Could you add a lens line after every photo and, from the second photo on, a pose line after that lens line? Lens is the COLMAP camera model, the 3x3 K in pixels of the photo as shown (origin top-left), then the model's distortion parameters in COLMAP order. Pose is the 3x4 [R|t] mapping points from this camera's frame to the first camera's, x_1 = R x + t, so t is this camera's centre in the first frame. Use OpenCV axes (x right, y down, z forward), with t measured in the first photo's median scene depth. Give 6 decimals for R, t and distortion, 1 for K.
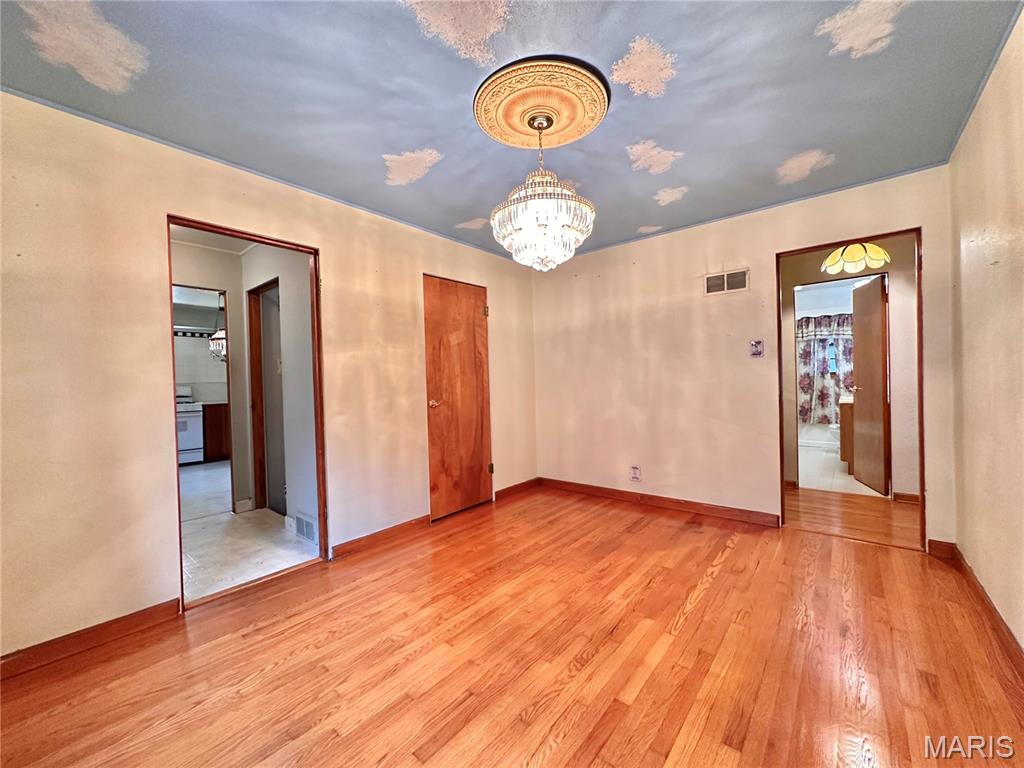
lens RADIAL K [[406.8, 0, 513.2], [0, 406.8, 383.9], [0, 0, 1]] dist [-0.001903, 0.000099]
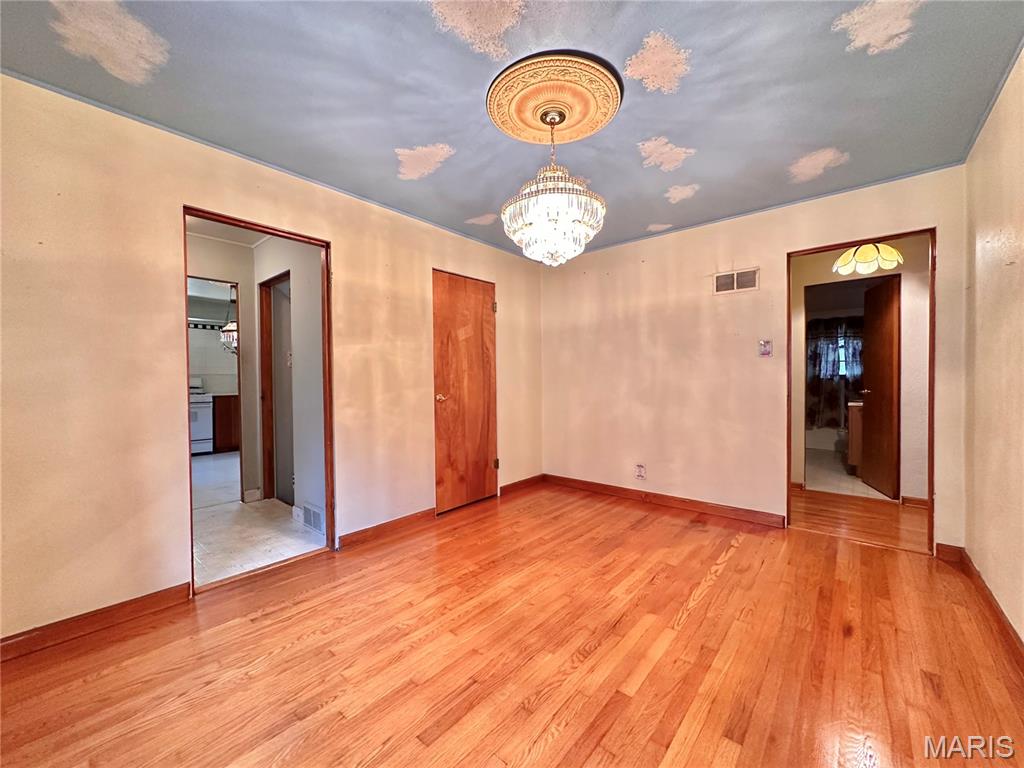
lens RADIAL K [[406.8, 0, 513.1], [0, 406.8, 383.9], [0, 0, 1]] dist [-0.001903, 0.000099]
pose [[0.999742, 0.017530, -0.014478, -0.003564], [-0.017461, 0.999836, 0.004893, 0.007890], [0.014561, -0.004639, 0.999883, -0.005329]]
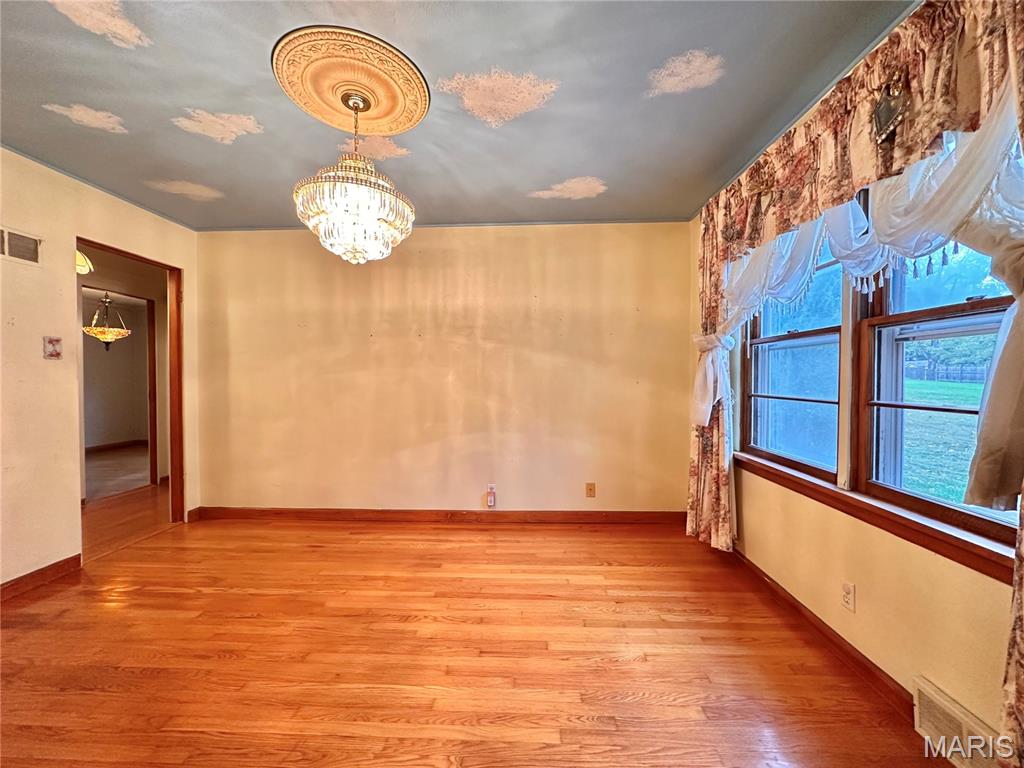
lens RADIAL K [[406.8, 0, 510.6], [0, 406.8, 383.5], [0, 0, 1]] dist [-0.001903, 0.000099]
pose [[-0.602558, 0.014739, 0.797939, -0.632927], [0.023908, 0.999714, -0.000412, 0.000333], [-0.797717, 0.018829, -0.602738, 0.940169]]
